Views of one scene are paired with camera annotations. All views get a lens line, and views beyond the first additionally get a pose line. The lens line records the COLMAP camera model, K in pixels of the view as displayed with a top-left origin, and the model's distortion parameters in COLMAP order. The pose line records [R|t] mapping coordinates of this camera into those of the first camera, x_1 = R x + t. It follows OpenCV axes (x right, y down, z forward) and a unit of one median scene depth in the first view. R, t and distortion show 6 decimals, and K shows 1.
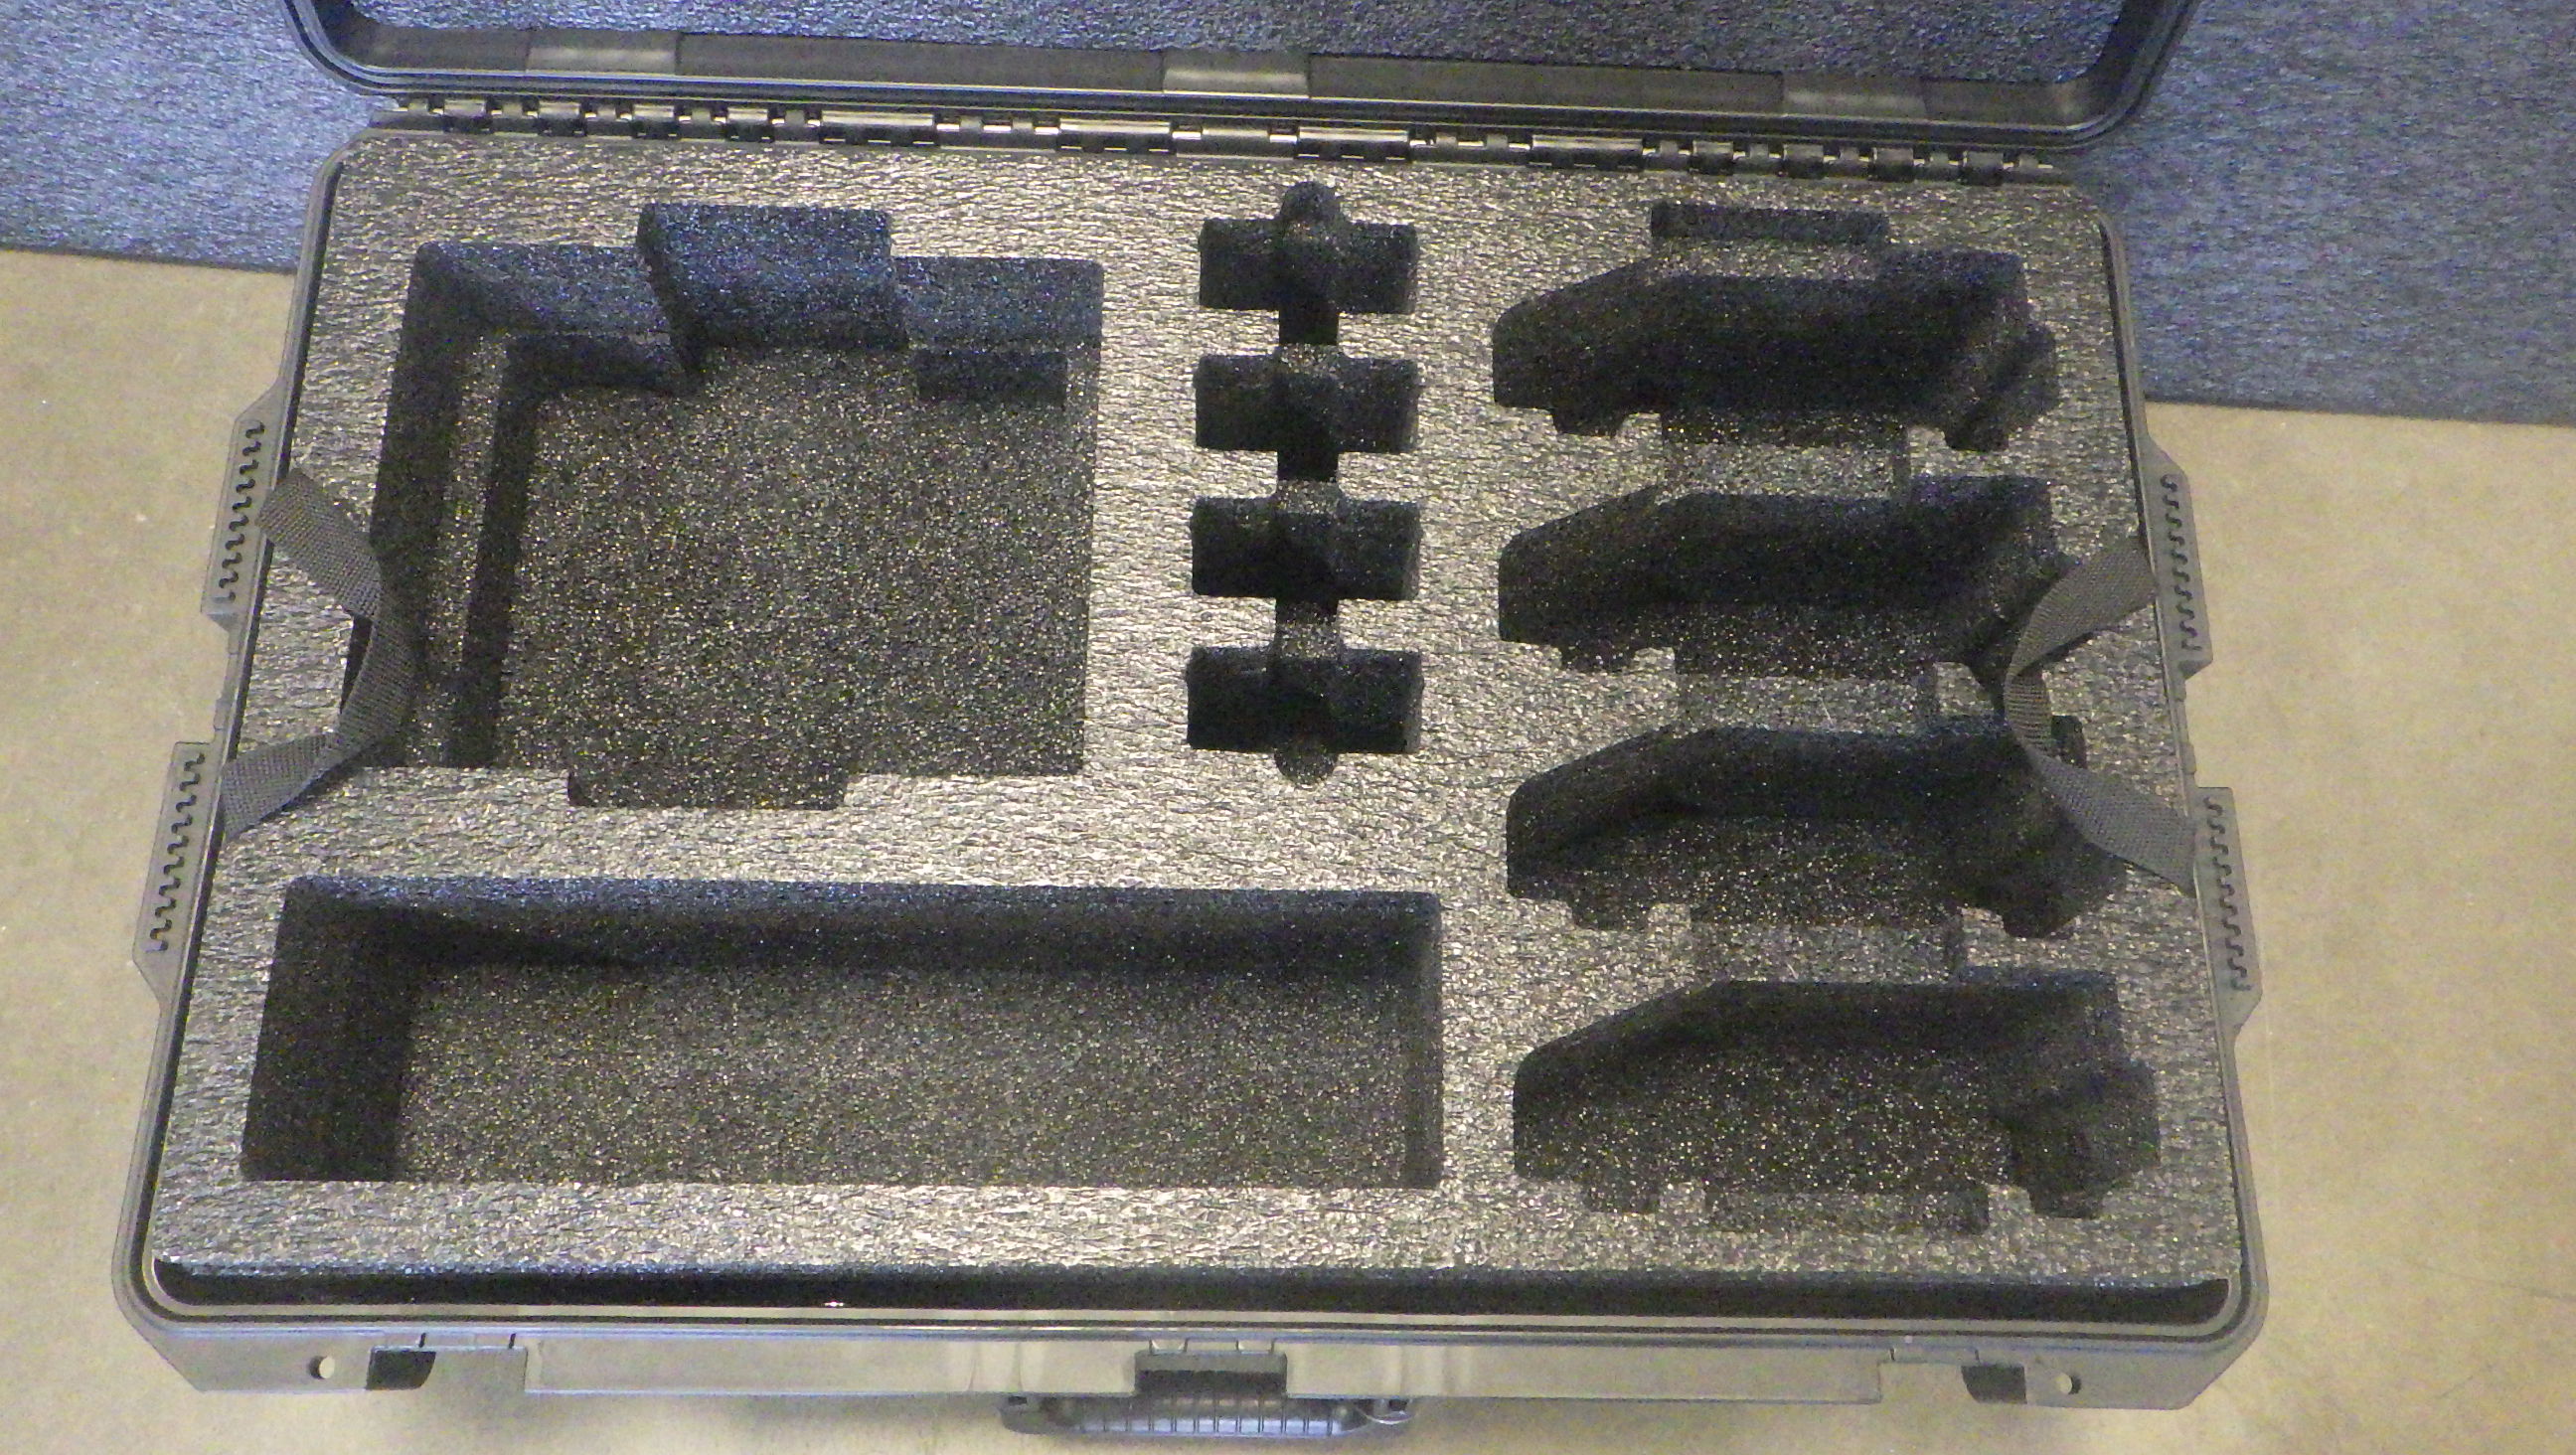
lens RADIAL K [[2104.6, 0, 1293.0], [0, 2104.6, 677.6], [0, 0, 1]] dist [-0.007163, 0.004113]
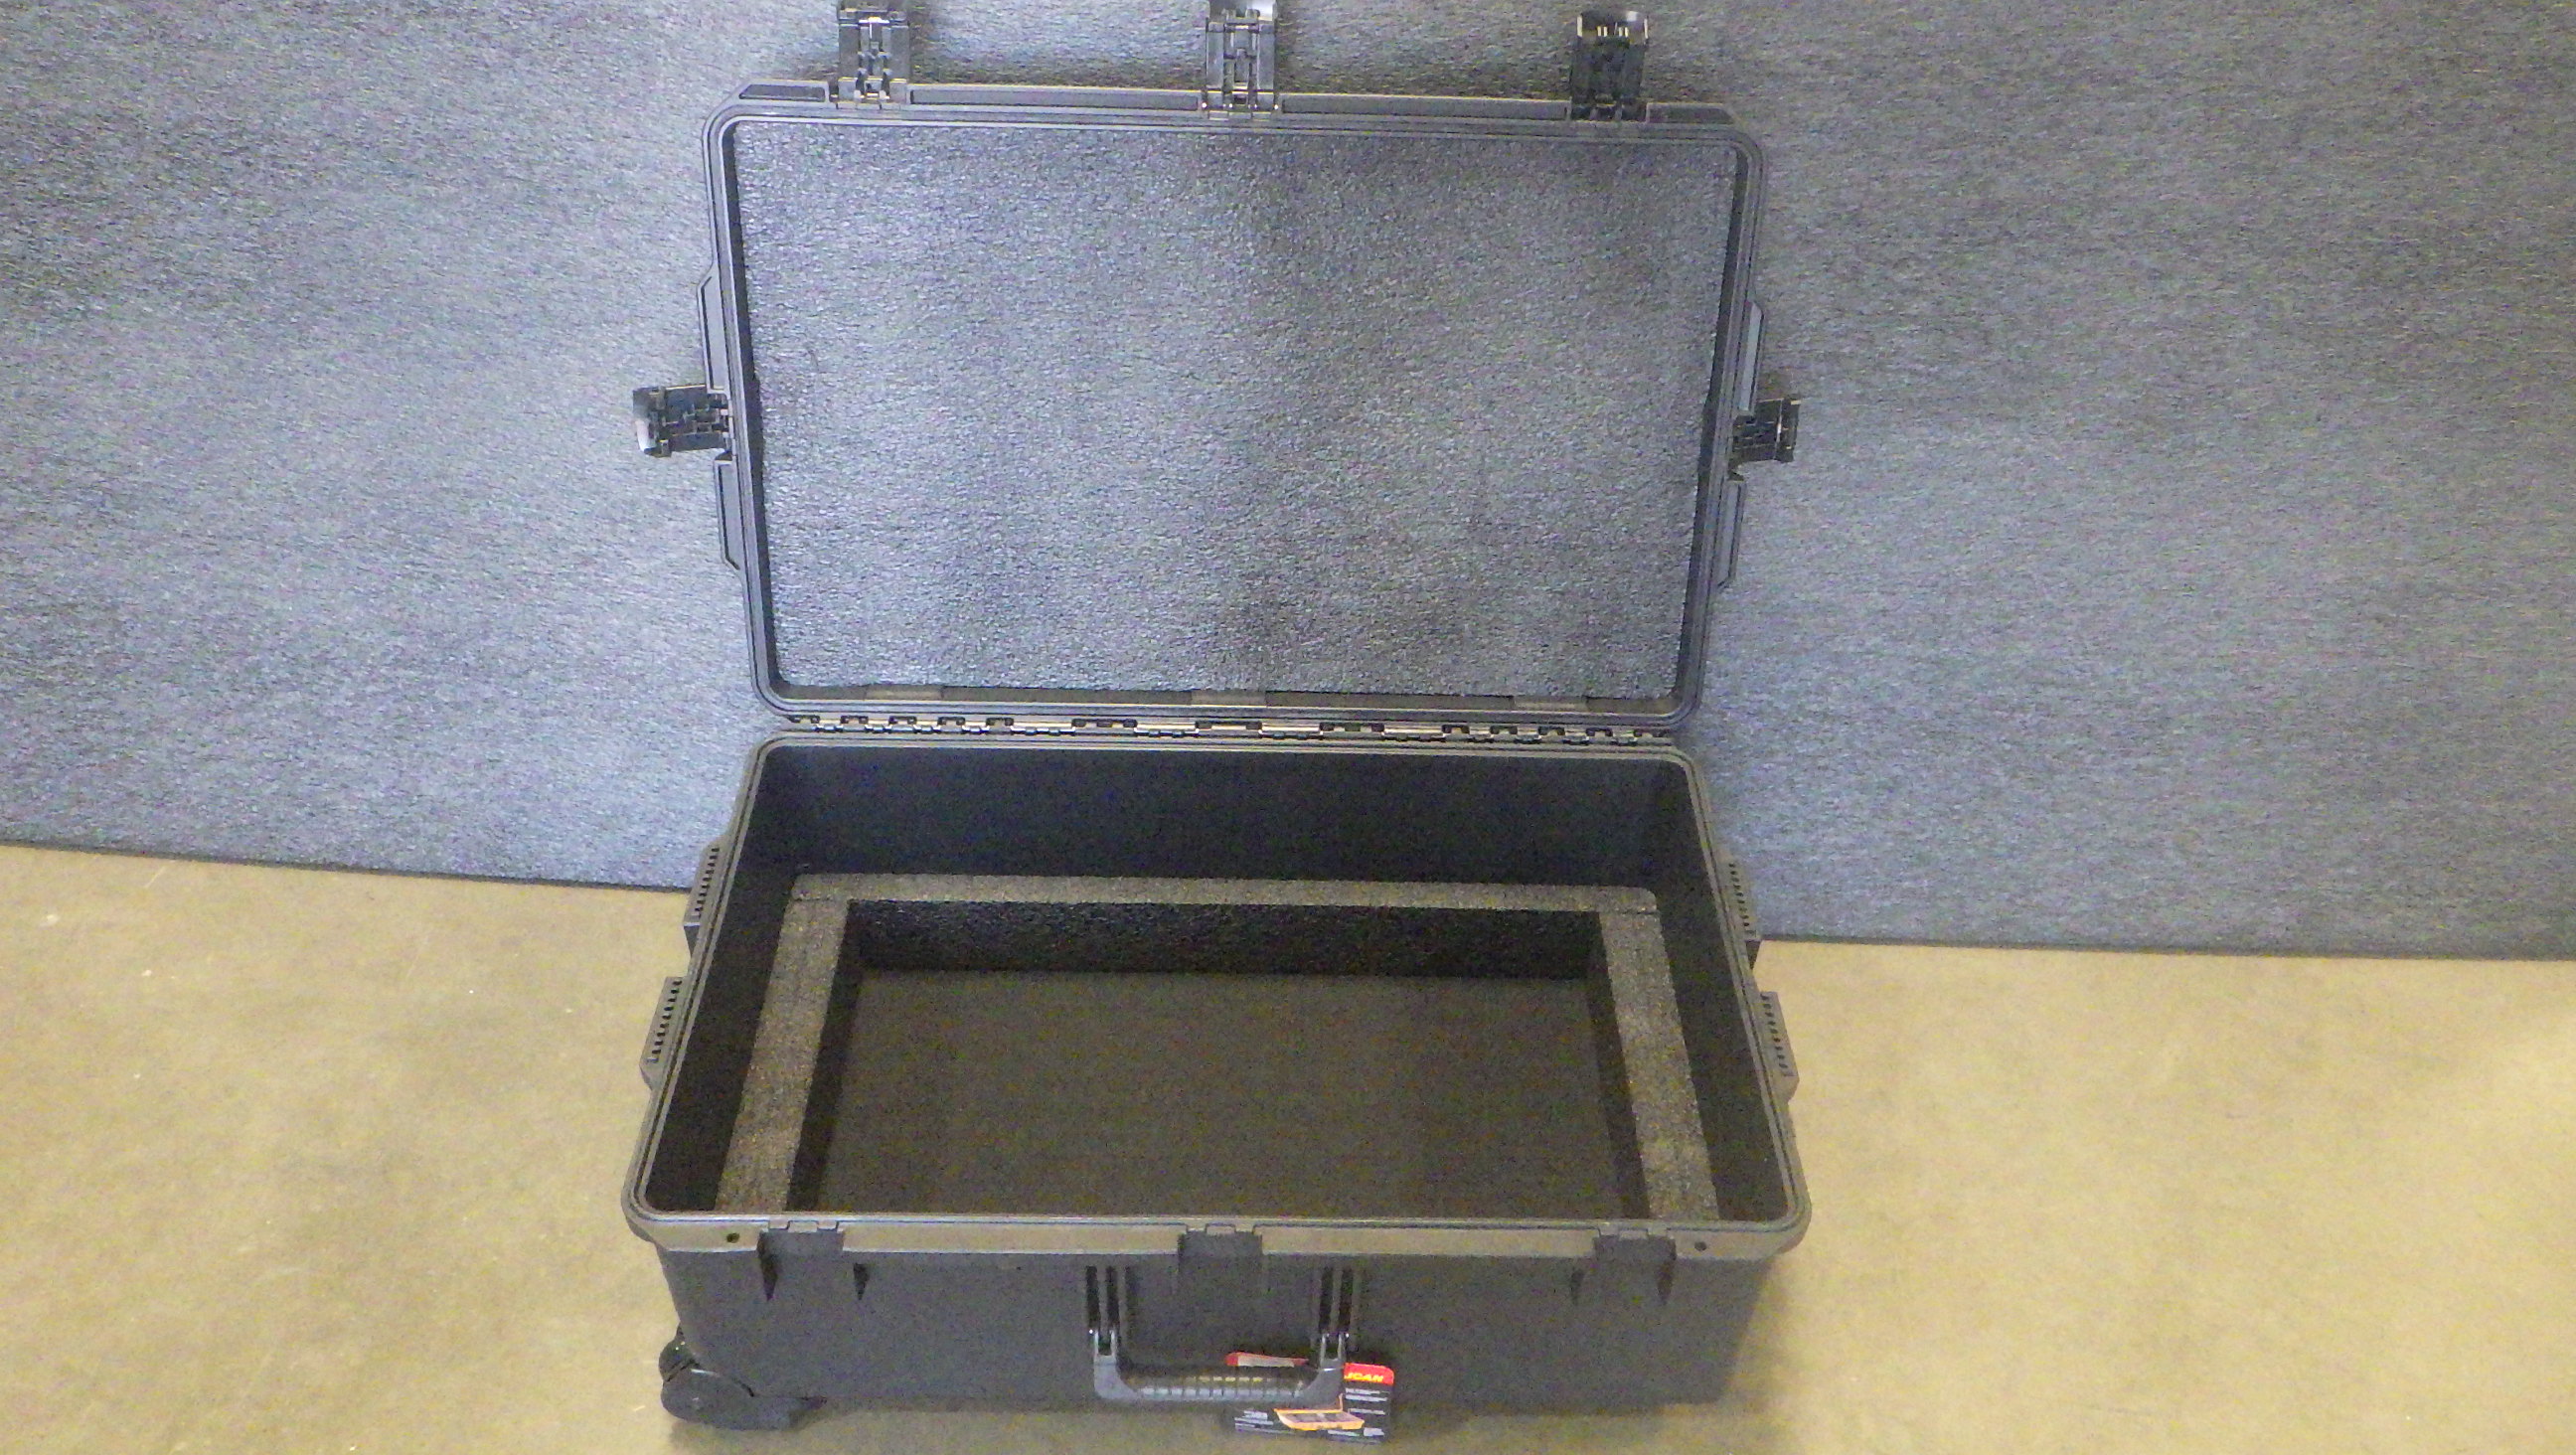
lens RADIAL K [[2104.6, 0, 1293.2], [0, 2104.6, 723.3], [0, 0, 1]] dist [-0.007163, 0.004113]
pose [[0.999671, -0.025110, 0.005212, 0.022567], [0.024172, 0.854675, -0.518601, 0.780394], [0.008568, 0.518556, 0.855000, -0.680439]]
